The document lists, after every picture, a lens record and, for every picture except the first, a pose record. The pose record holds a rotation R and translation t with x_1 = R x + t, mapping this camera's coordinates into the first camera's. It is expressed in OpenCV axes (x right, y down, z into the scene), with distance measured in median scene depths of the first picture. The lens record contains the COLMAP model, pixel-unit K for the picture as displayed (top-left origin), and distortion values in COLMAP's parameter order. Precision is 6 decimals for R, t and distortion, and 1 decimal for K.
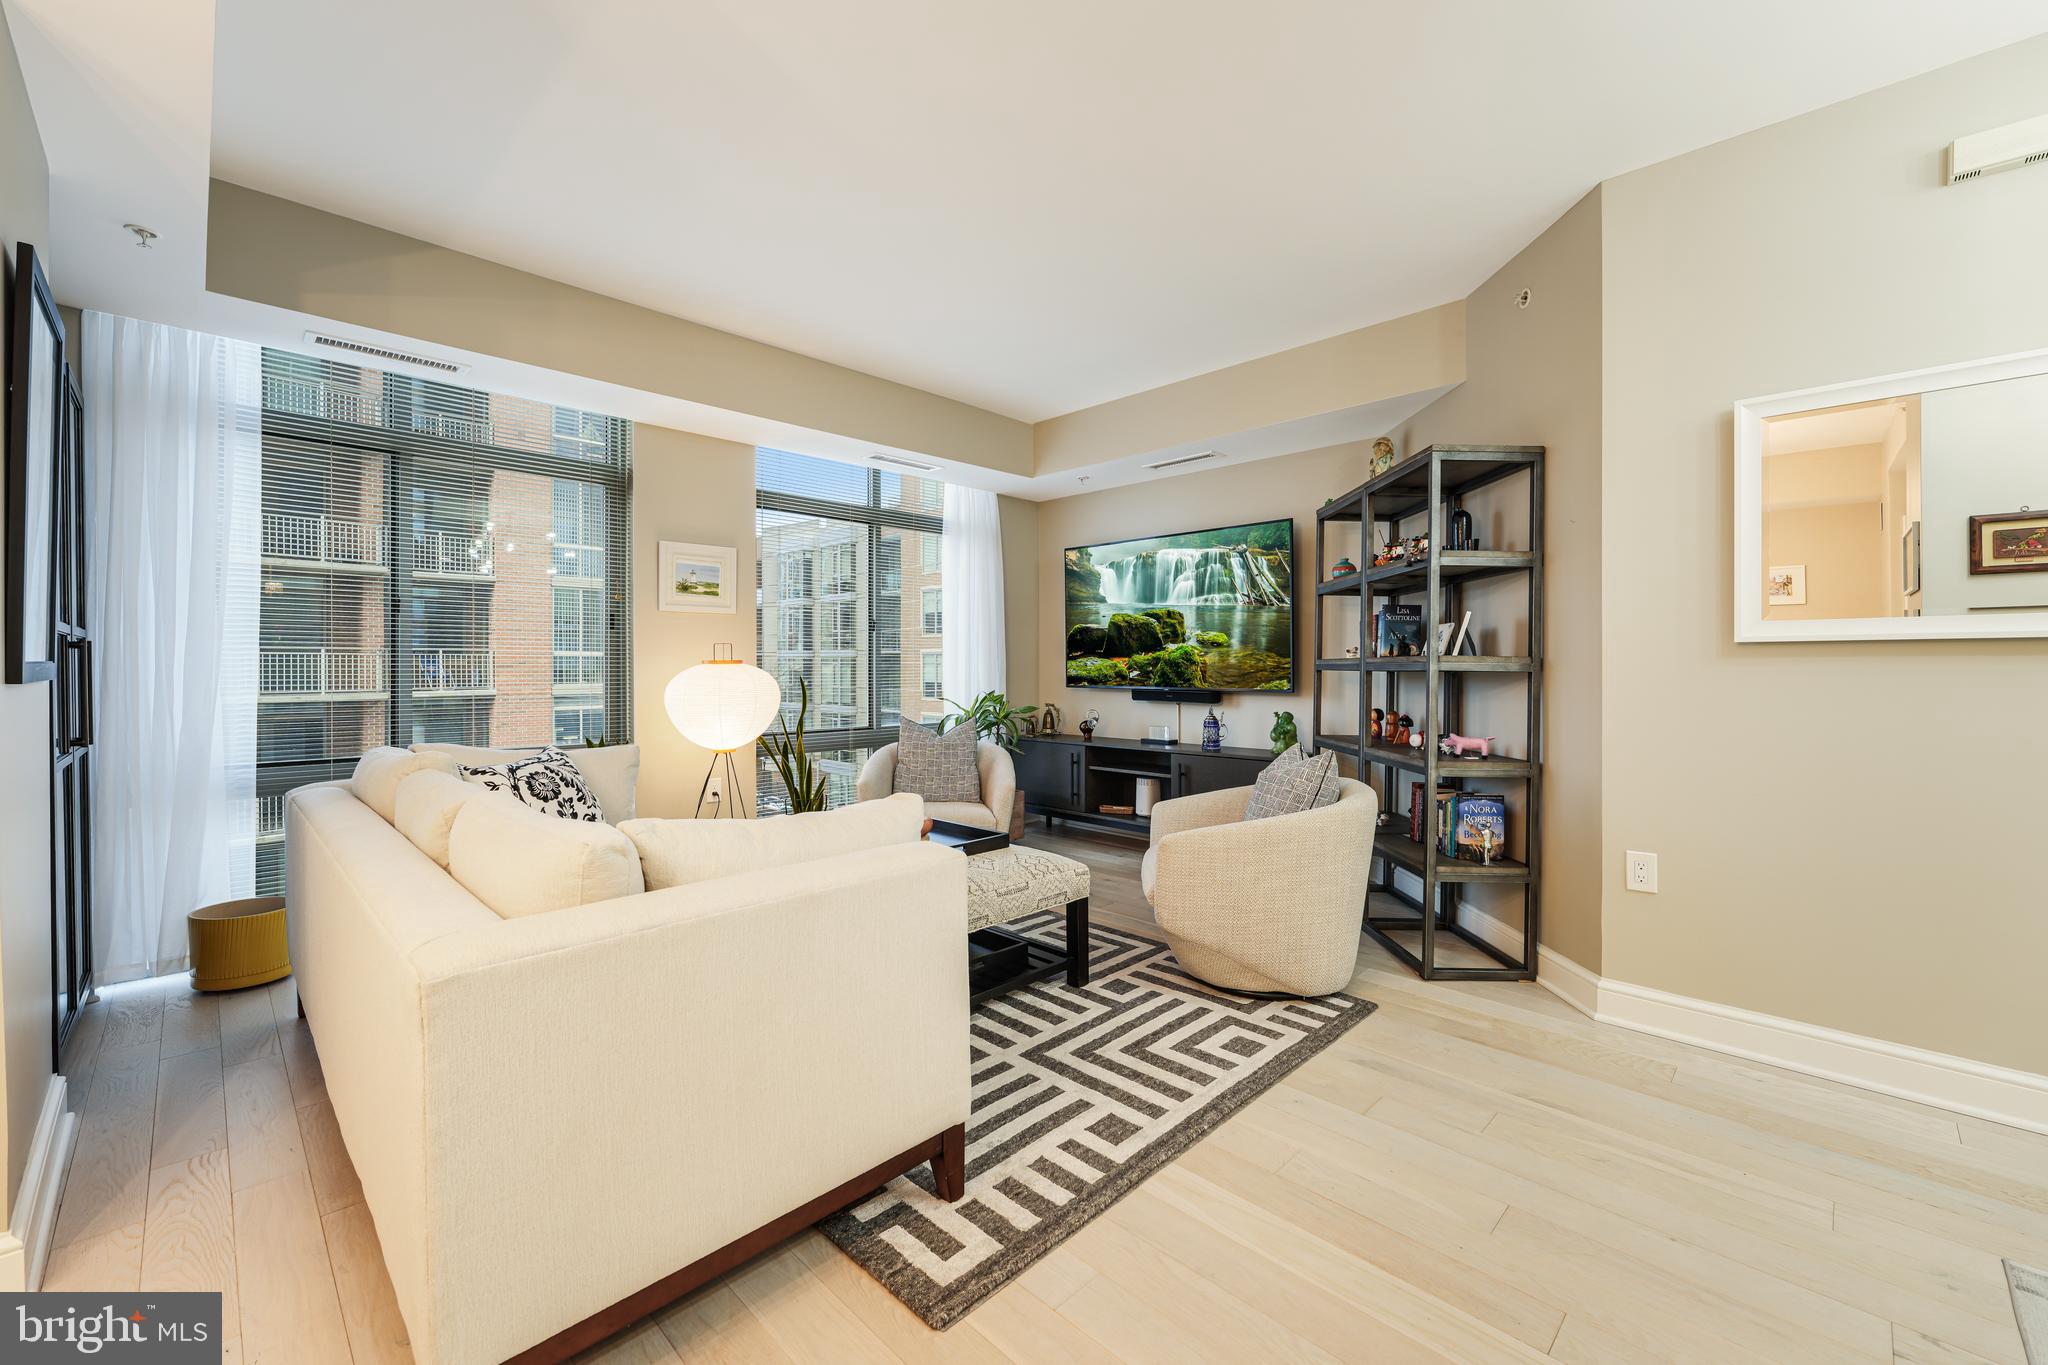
lens RADIAL K [[834.3, 0, 1026.1], [0, 834.3, 667.3], [0, 0, 1]] dist [-0.001209, 0.000543]
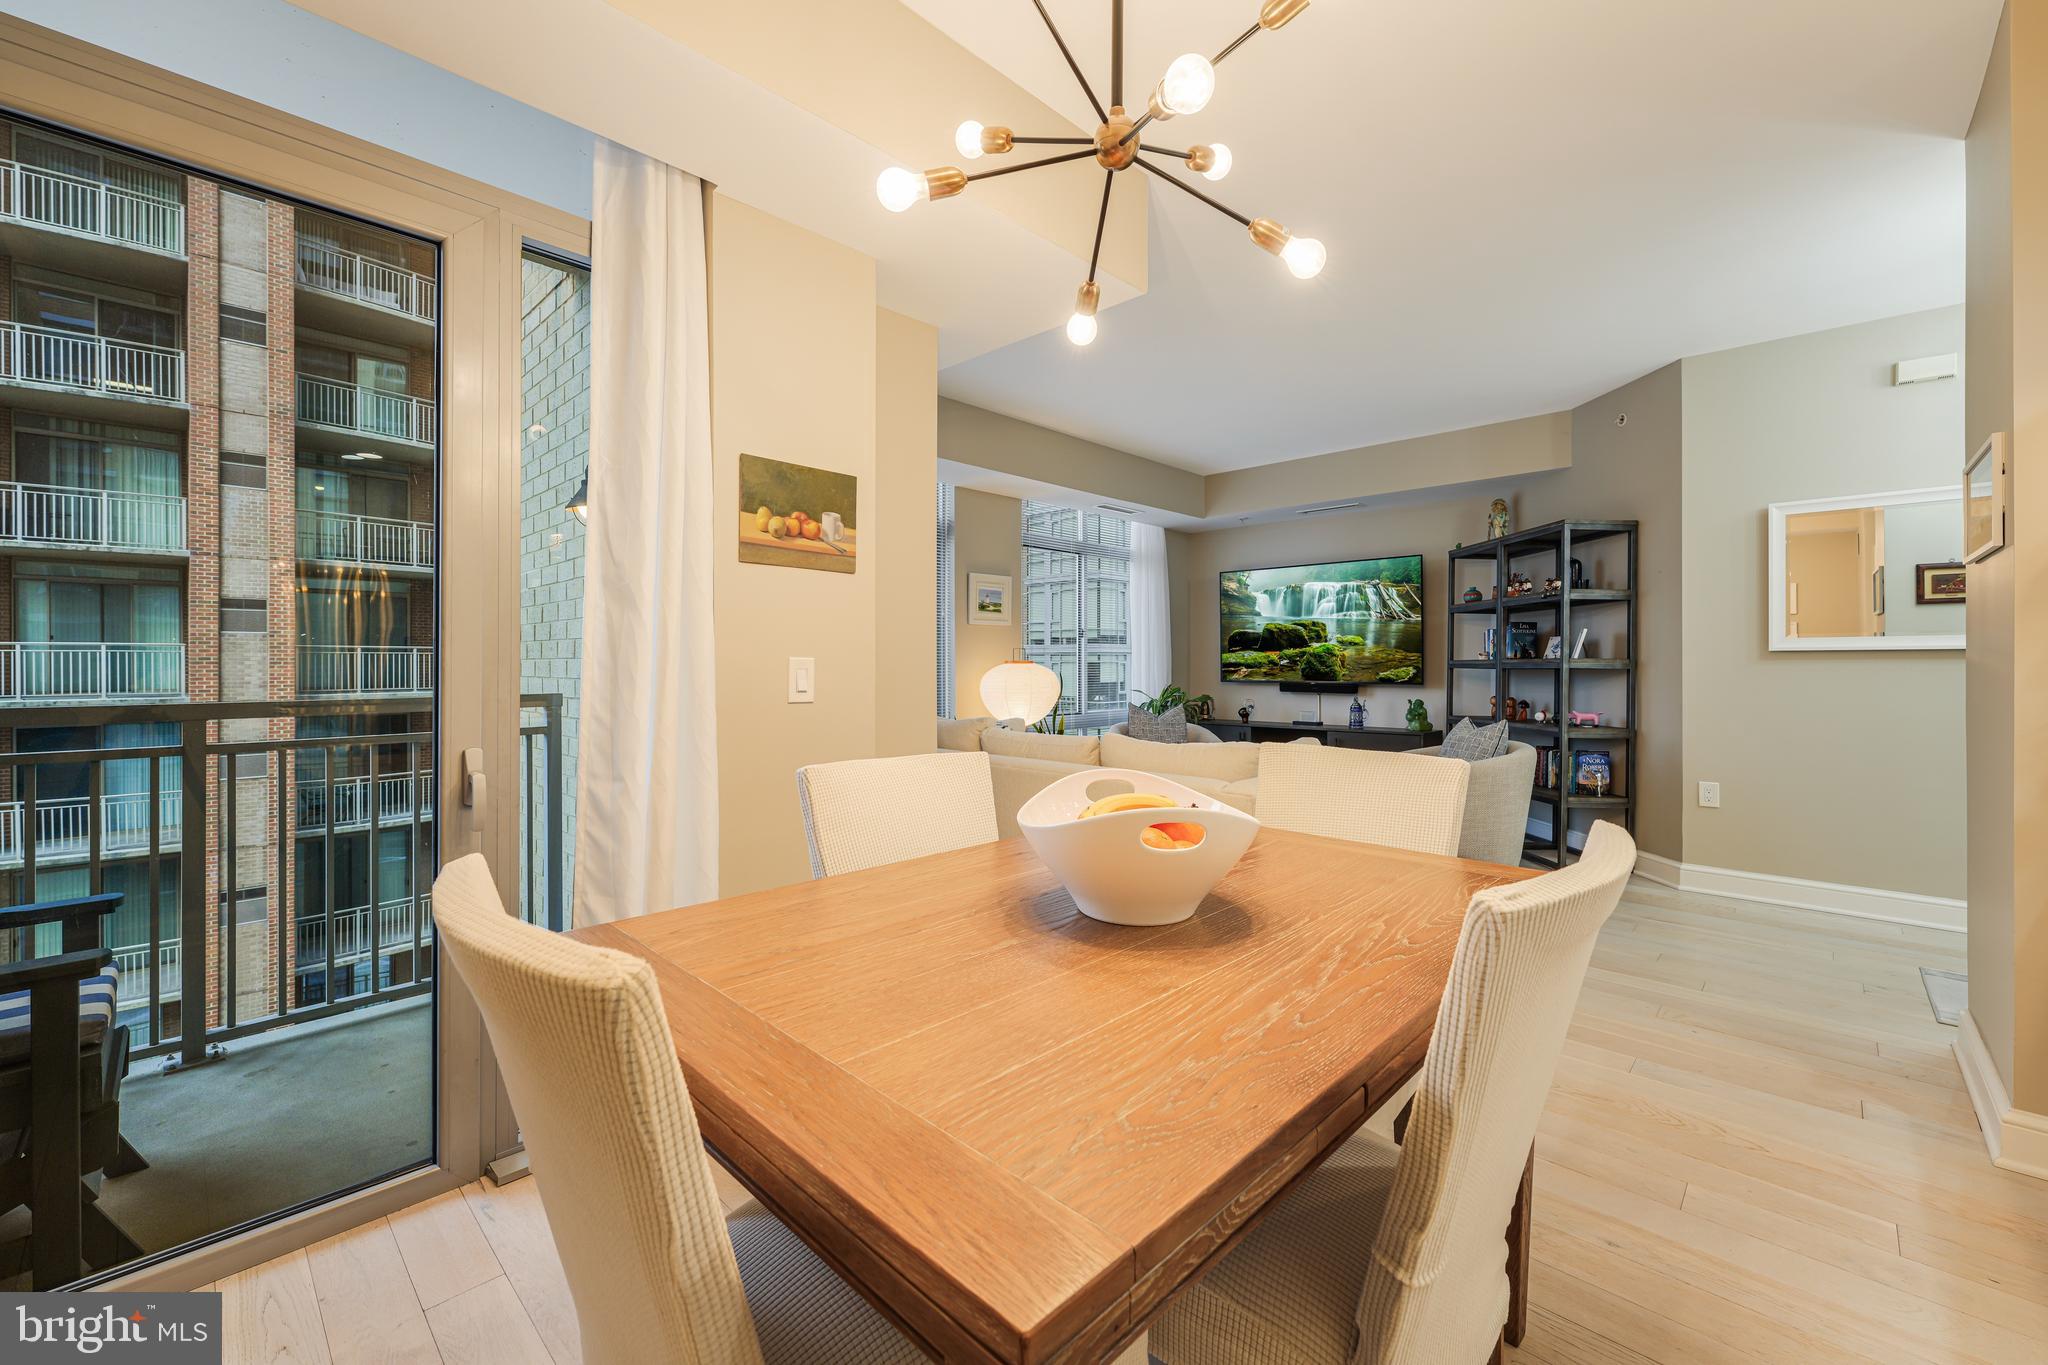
lens RADIAL K [[834.3, 0, 1018.7], [0, 834.3, 662.4], [0, 0, 1]] dist [-0.001209, 0.000543]
pose [[0.999931, 0.001775, 0.011577, -0.361889], [-0.001722, 0.999988, -0.004646, 0.001589], [-0.011585, 0.004626, 0.999922, -0.348797]]
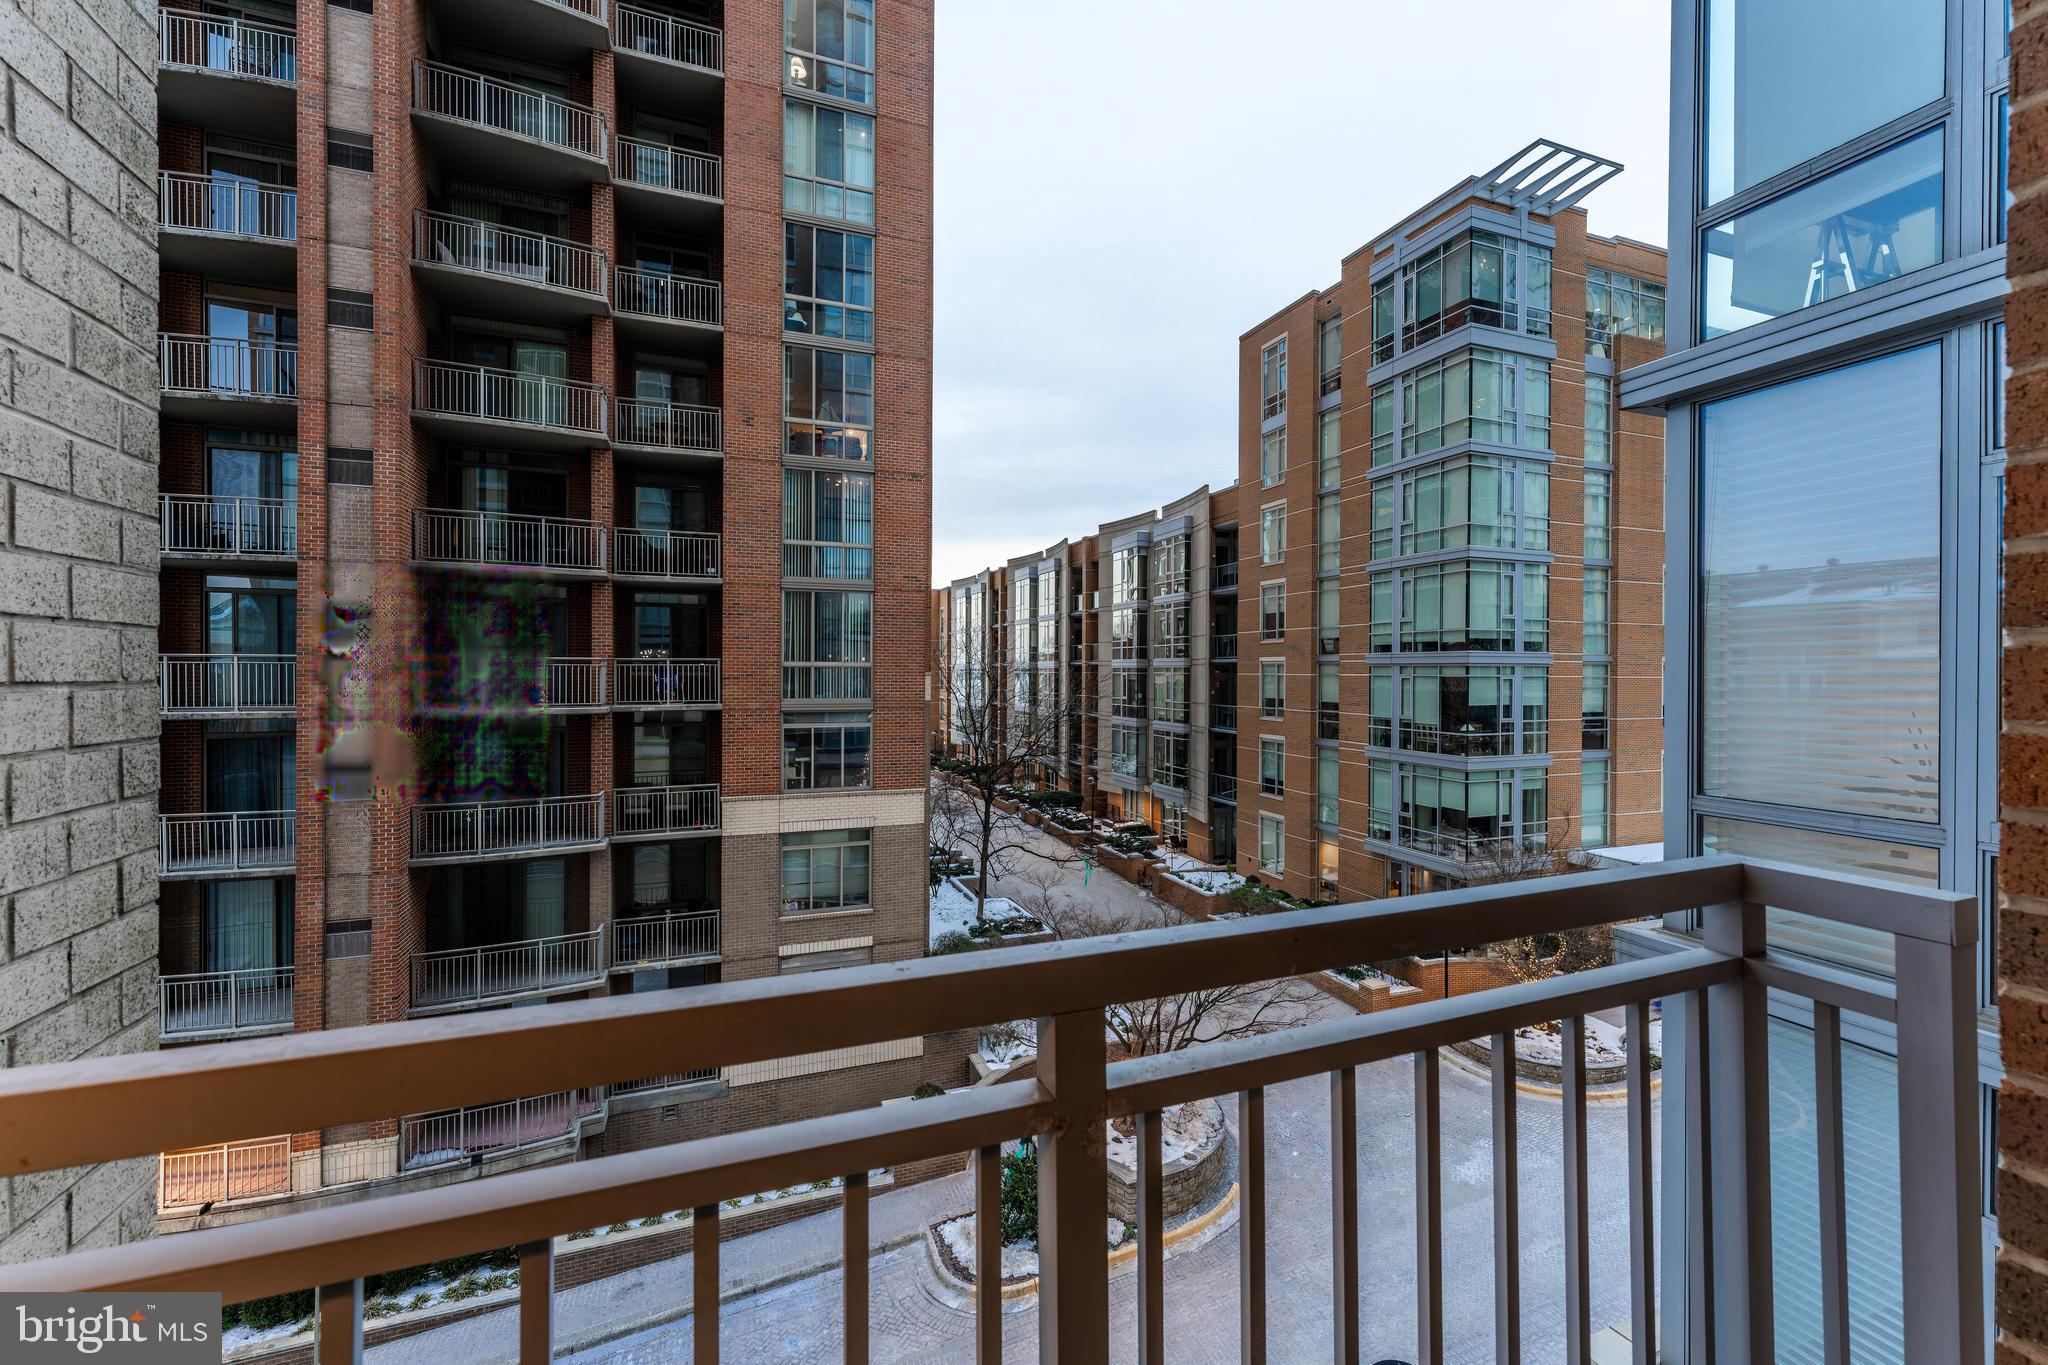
lens RADIAL K [[867.4, 0, 1083.7], [0, 867.4, 673.7], [0, 0, 1]] dist [0.000270, 0.000316]
pose [[0.923265, 0.007021, -0.384100, 0.434223], [-0.007843, 0.999969, -0.000575, -0.040034], [0.384084, 0.003544, 0.923291, 1.391774]]
